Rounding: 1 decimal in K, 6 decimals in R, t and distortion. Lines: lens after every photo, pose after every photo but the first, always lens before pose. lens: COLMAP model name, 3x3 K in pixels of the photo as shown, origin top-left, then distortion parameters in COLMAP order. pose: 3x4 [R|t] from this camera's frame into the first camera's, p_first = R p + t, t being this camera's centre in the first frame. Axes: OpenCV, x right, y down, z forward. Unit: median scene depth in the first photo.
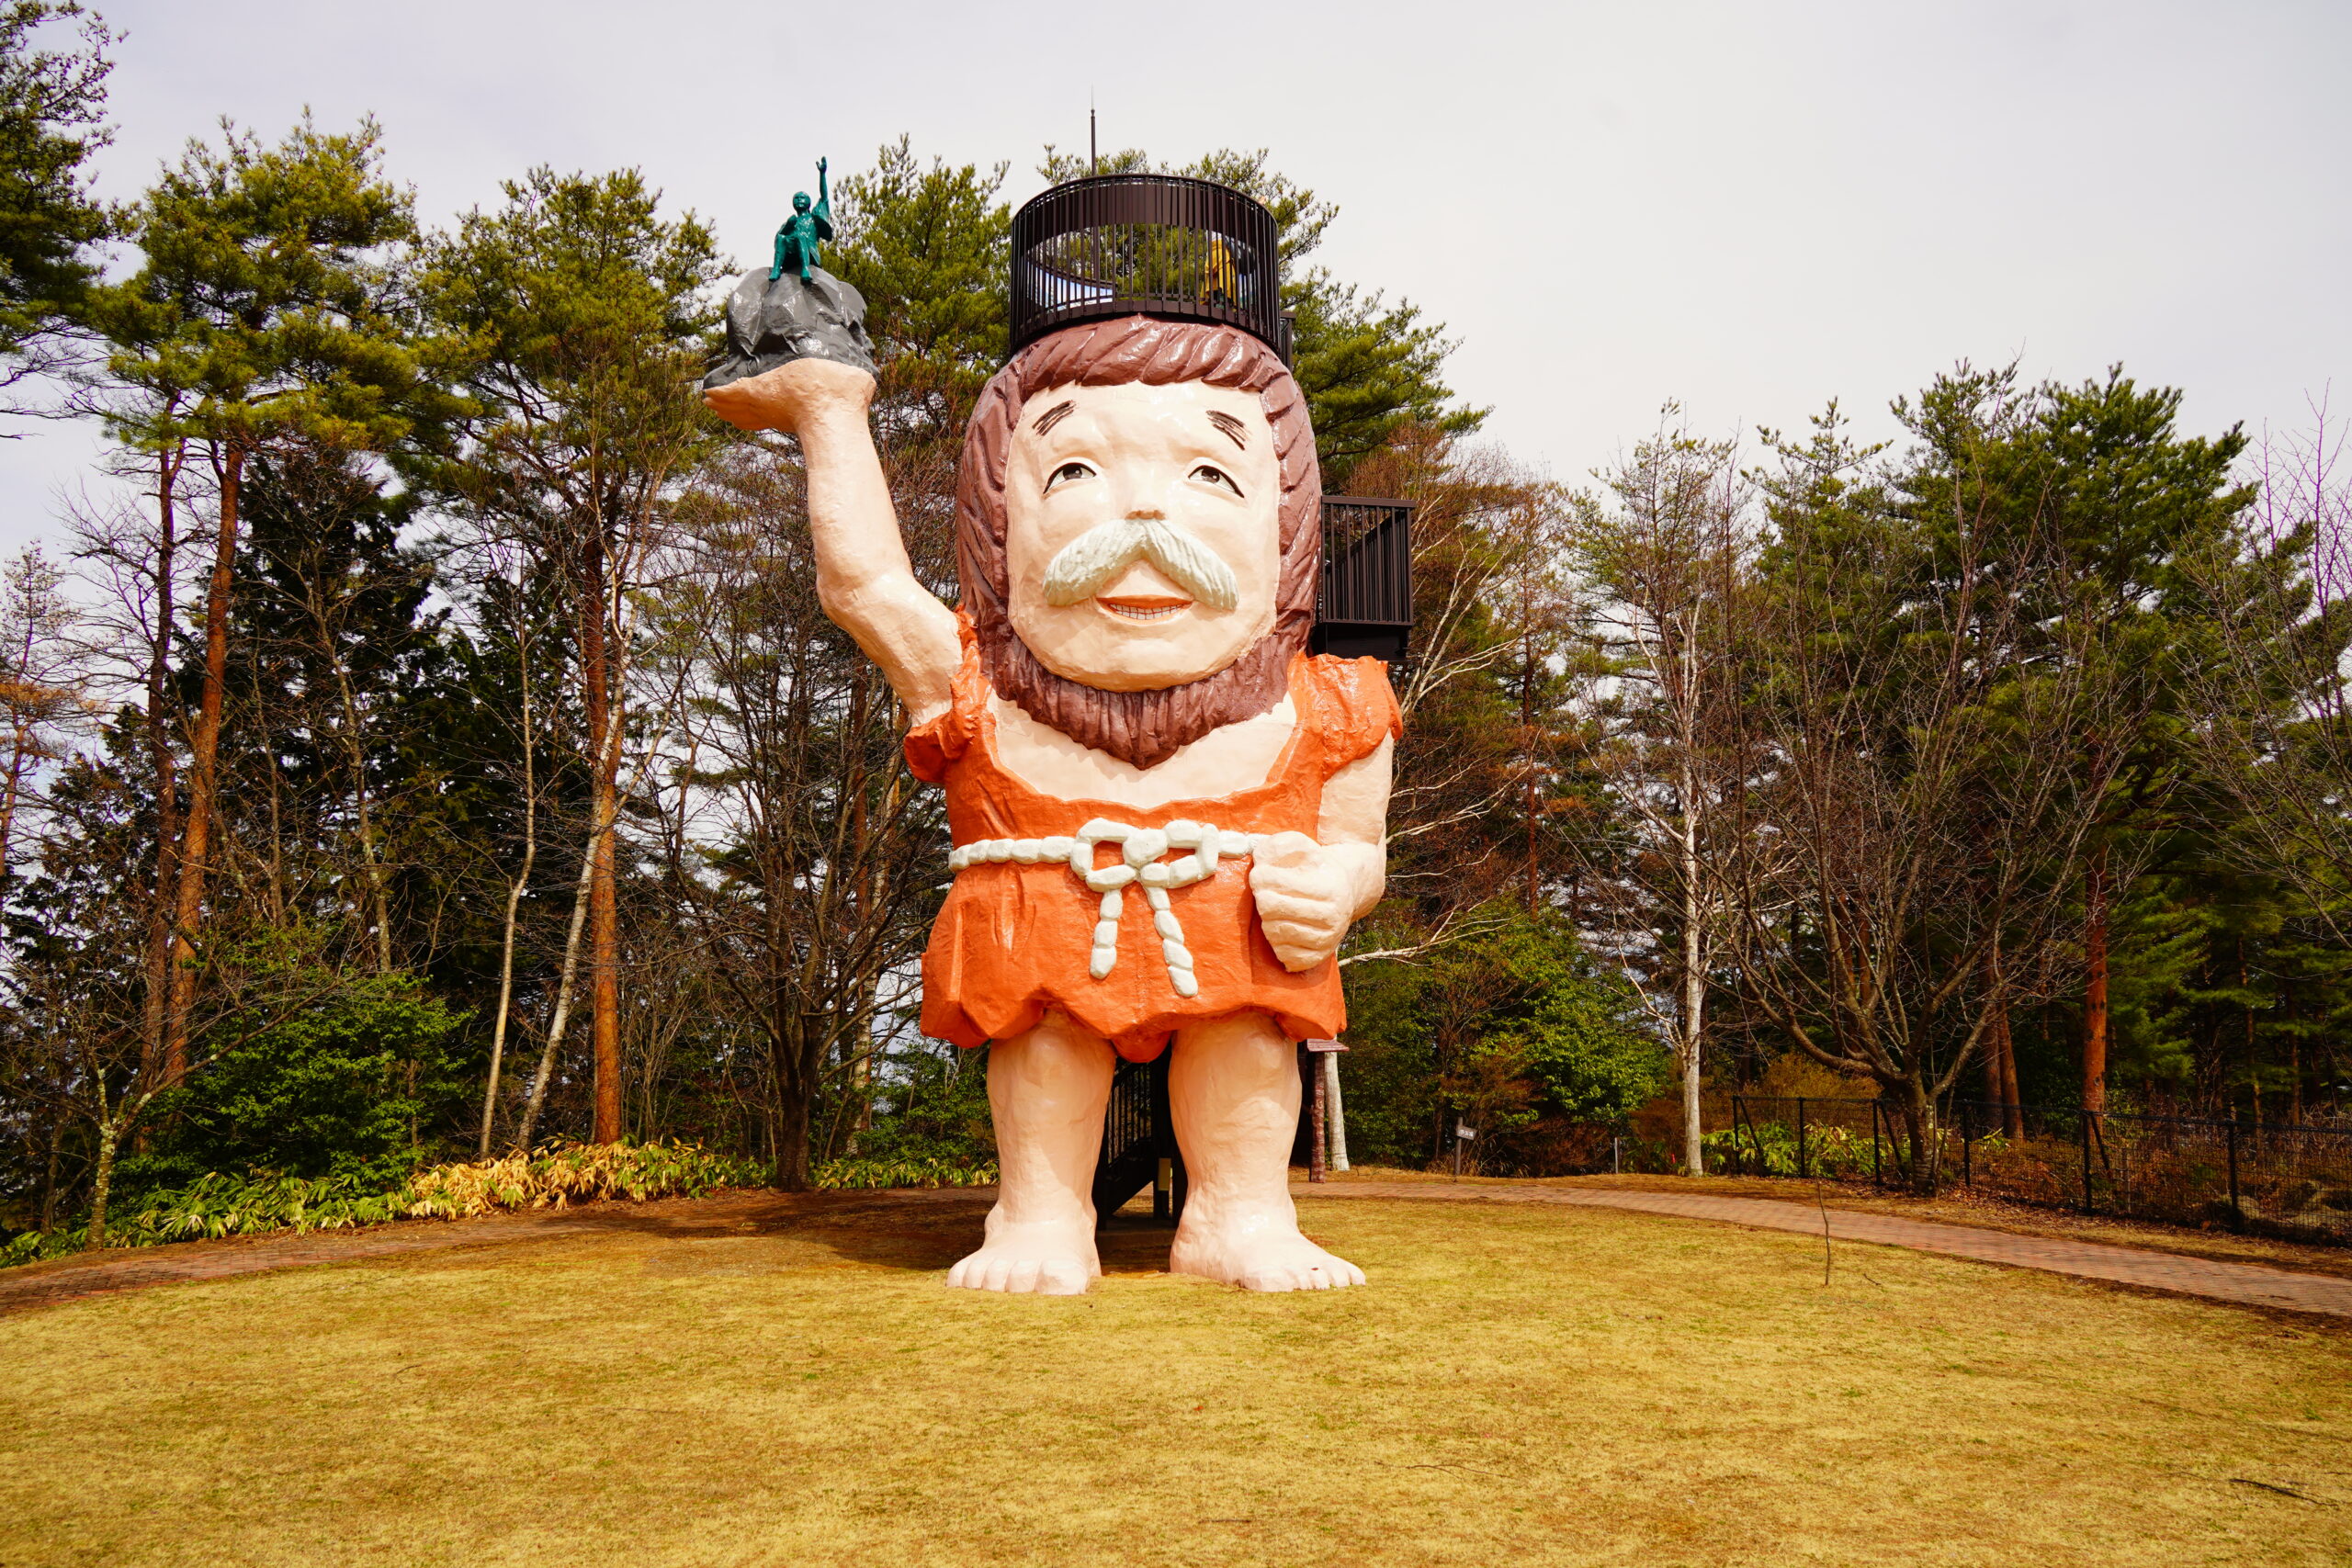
lens RADIAL K [[1941.5, 0, 1176.5], [0, 1941.5, 771.2], [0, 0, 1]] dist [-0.000356, 0.008380]
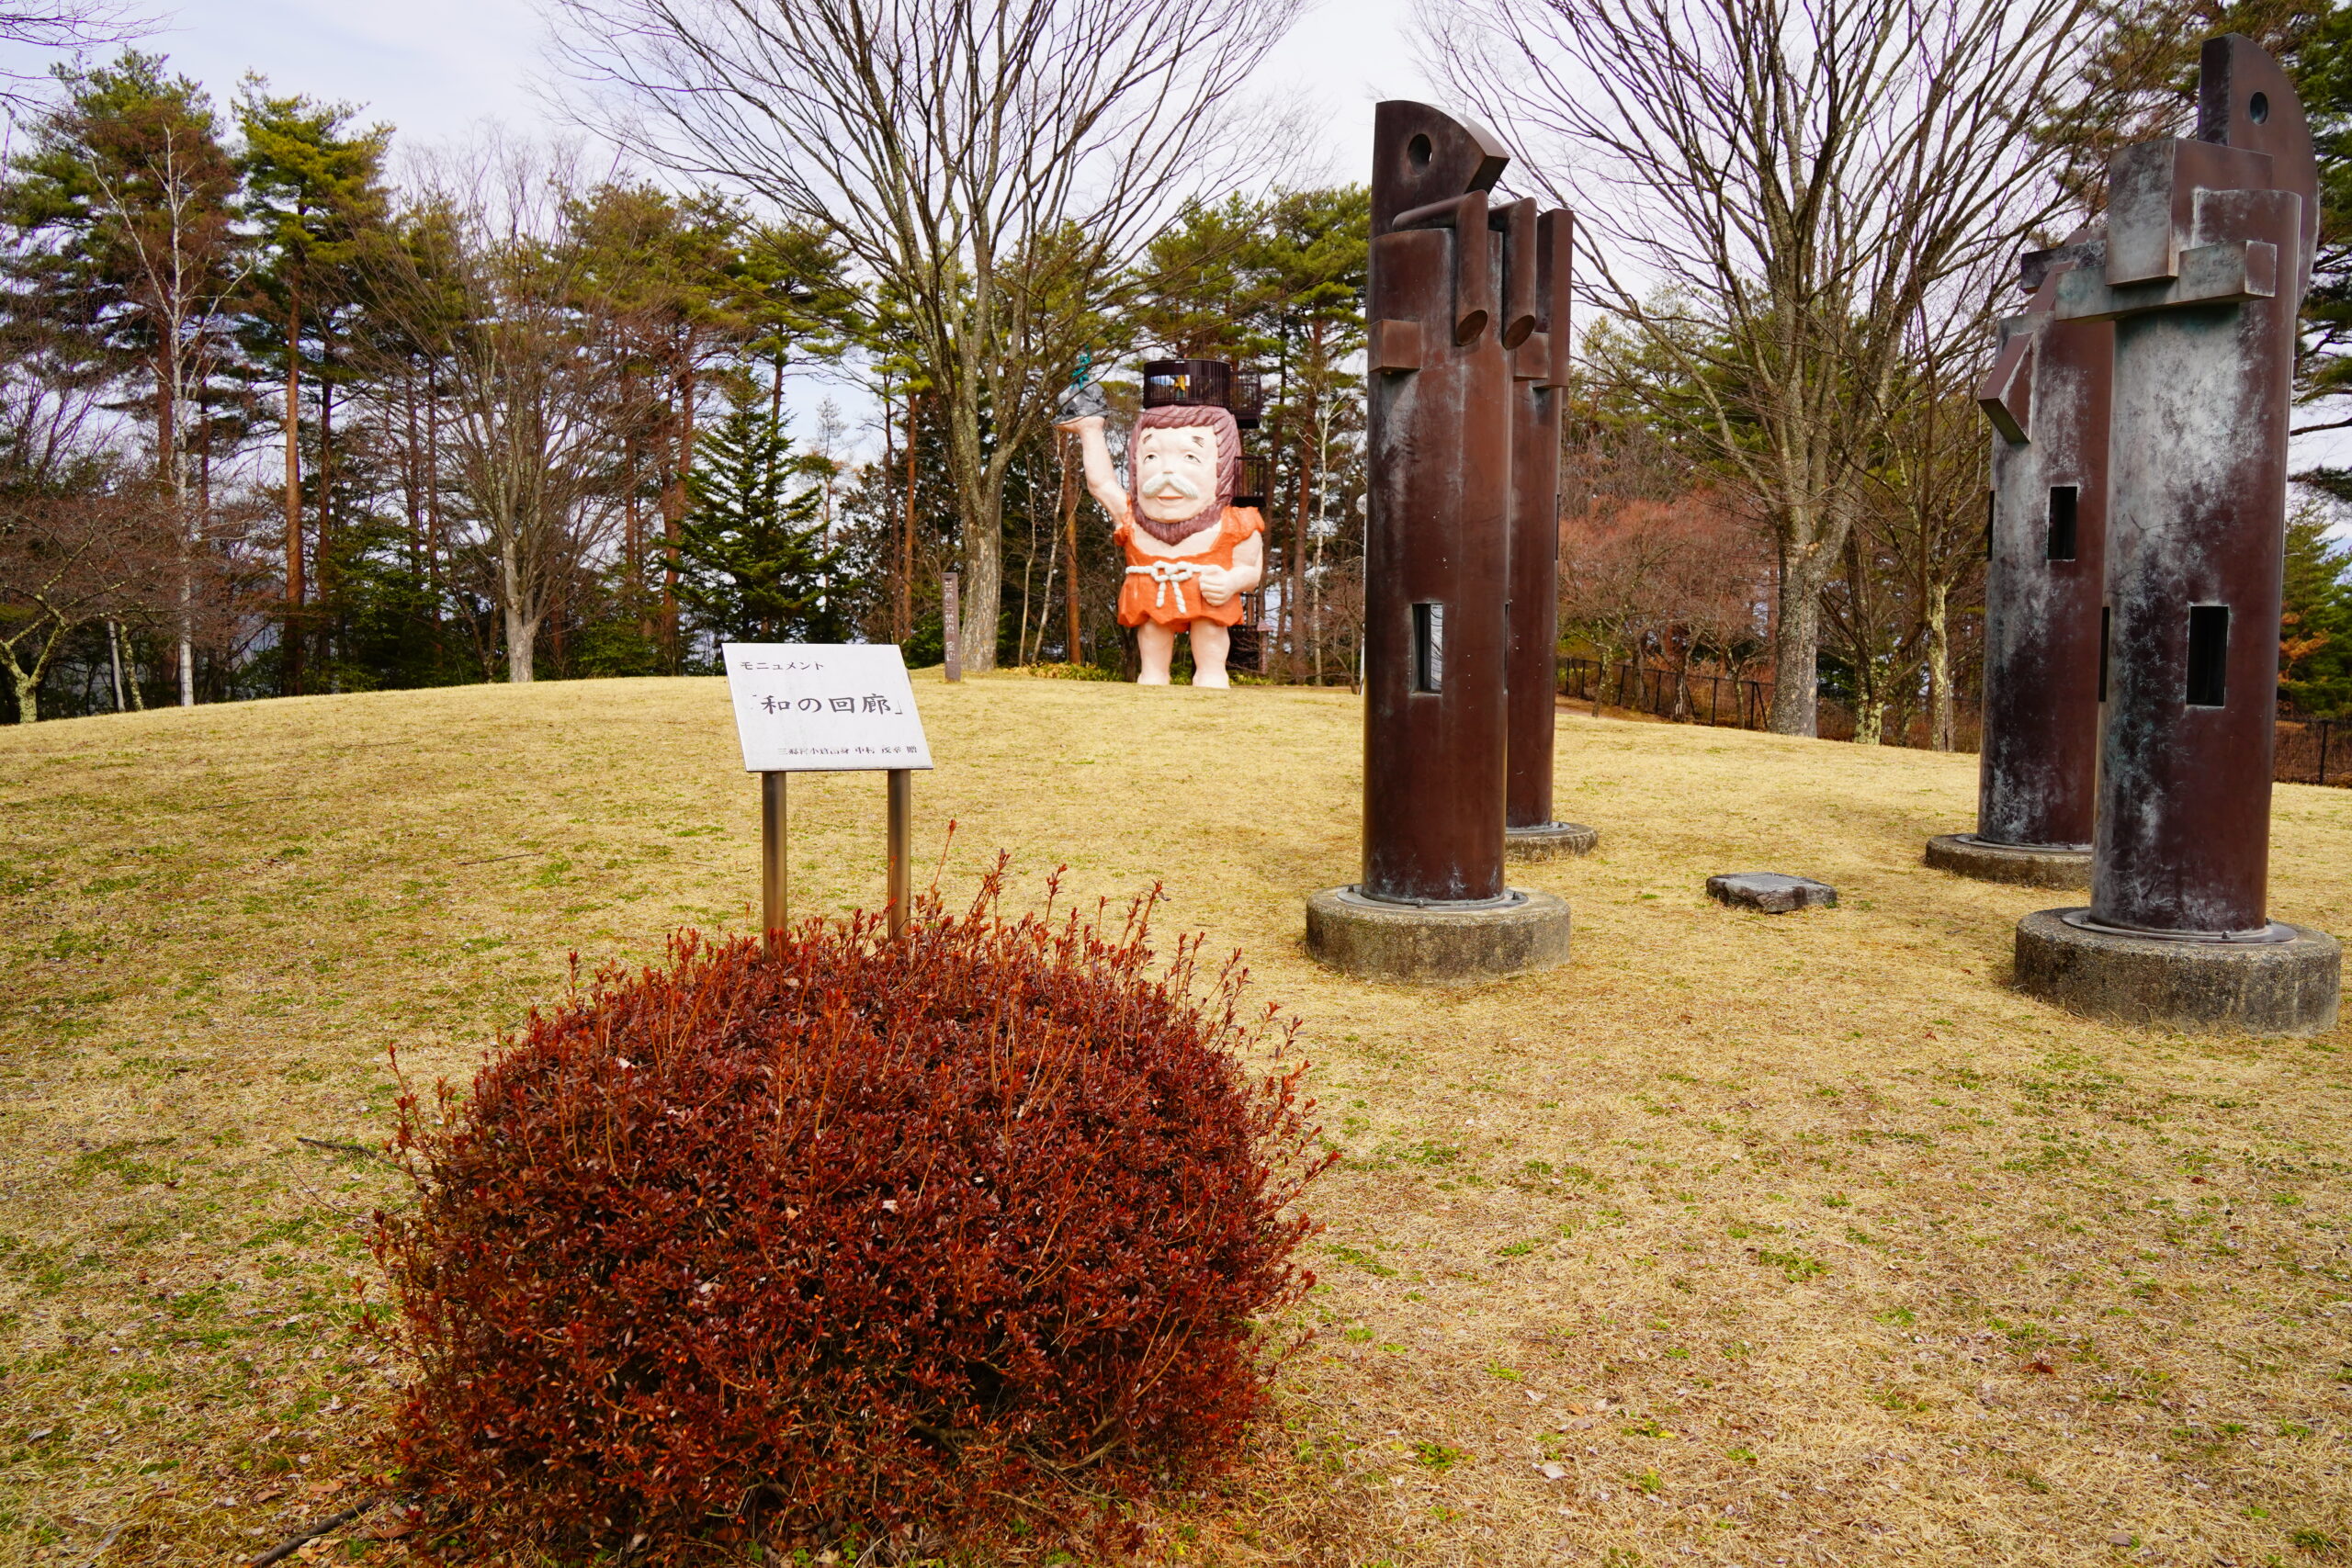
lens RADIAL K [[1941.5, 0, 1176.5], [0, 1941.5, 771.2], [0, 0, 1]] dist [-0.000356, 0.008380]
pose [[0.951889, 0.034220, -0.304527, 1.017858], [0.028121, 0.979798, 0.198003, -0.282410], [0.305151, -0.197040, 0.931696, -2.195219]]
